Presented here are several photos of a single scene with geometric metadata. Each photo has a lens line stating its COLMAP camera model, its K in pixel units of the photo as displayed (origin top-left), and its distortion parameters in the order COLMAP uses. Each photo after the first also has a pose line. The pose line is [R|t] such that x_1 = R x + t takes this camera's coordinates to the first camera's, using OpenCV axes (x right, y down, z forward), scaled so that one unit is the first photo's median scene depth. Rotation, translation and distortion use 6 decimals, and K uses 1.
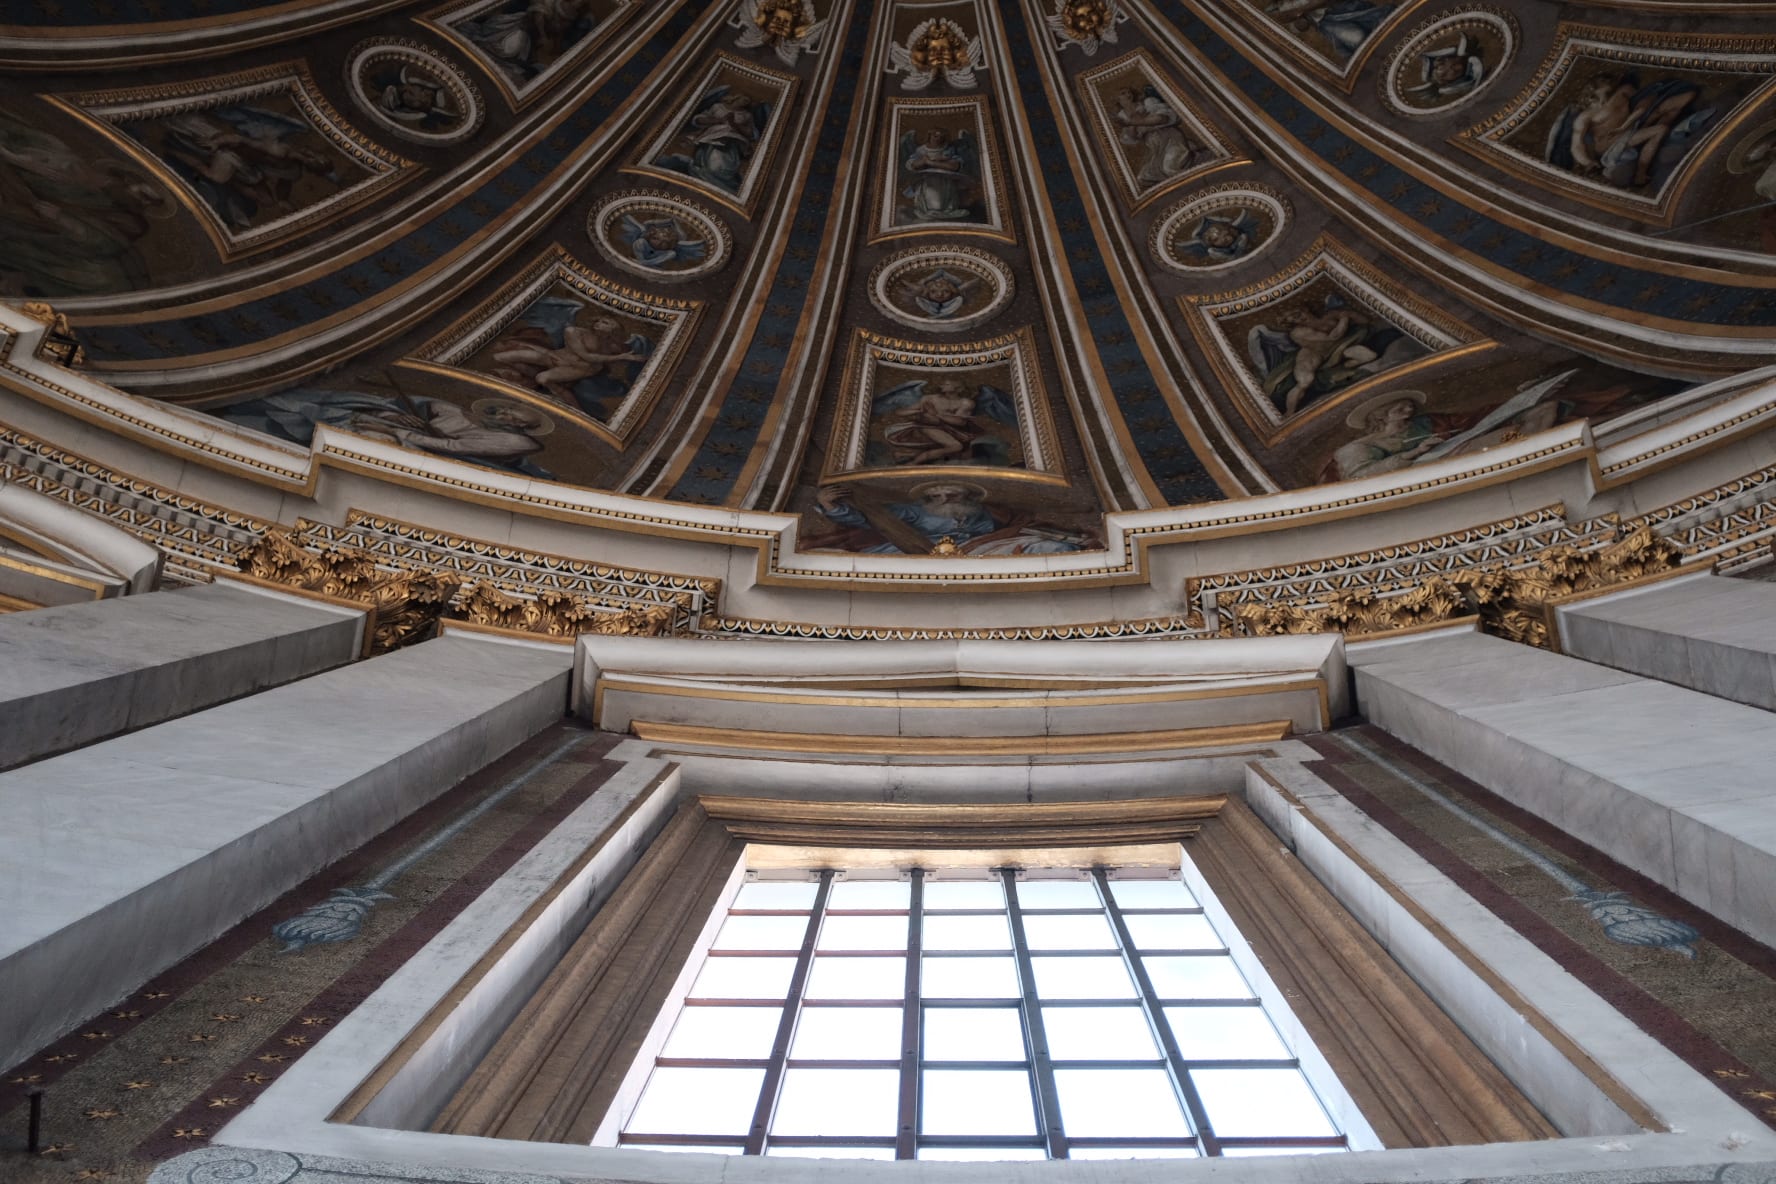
lens RADIAL K [[1769.9, 0, 888.0], [0, 1769.9, 592.0], [0, 0, 1]] dist [-0.094463, 0.027061]
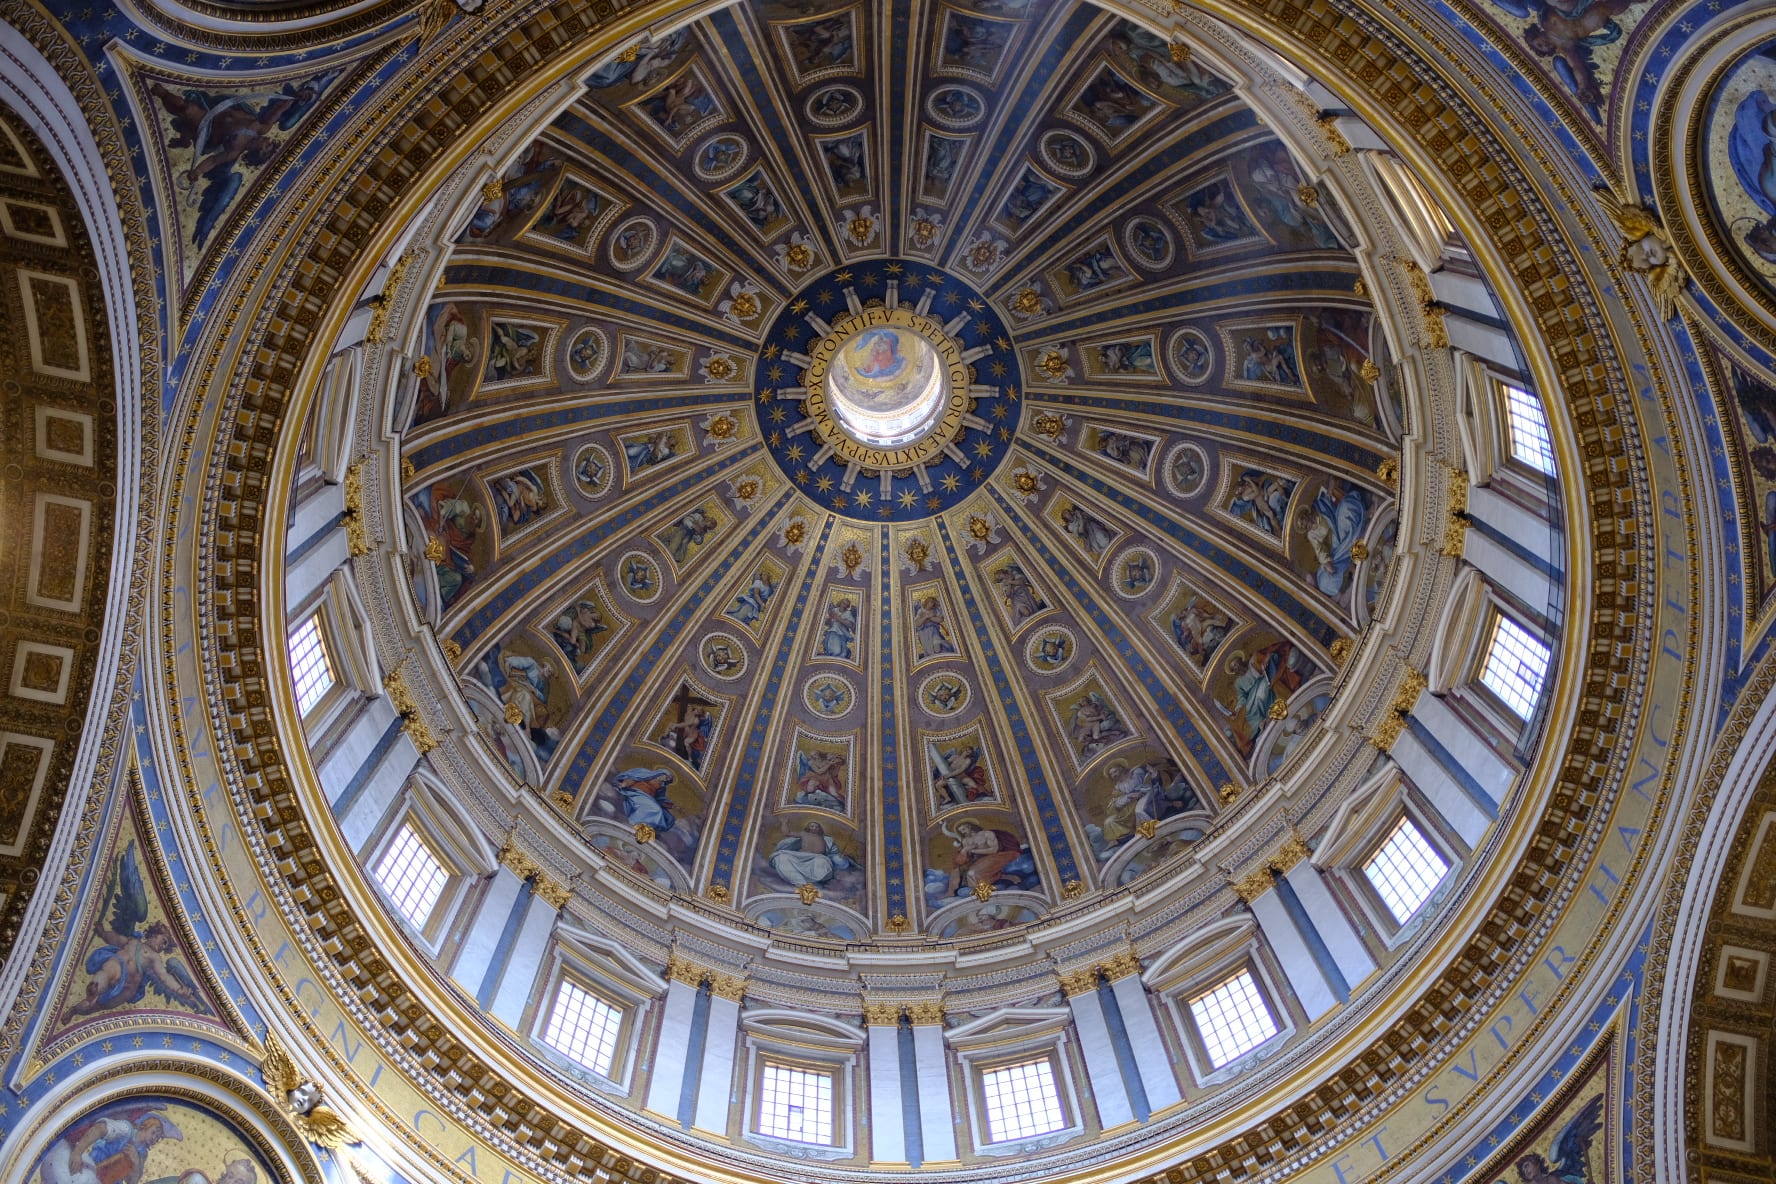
lens RADIAL K [[1769.9, 0, 888.0], [0, 1769.9, 592.0], [0, 0, 1]] dist [-0.094463, 0.027061]
pose [[-0.586643, 0.779879, 0.218264, -0.341408], [-0.807035, -0.540541, -0.237717, -0.151280], [-0.067409, -0.315602, 0.946494, -1.484738]]
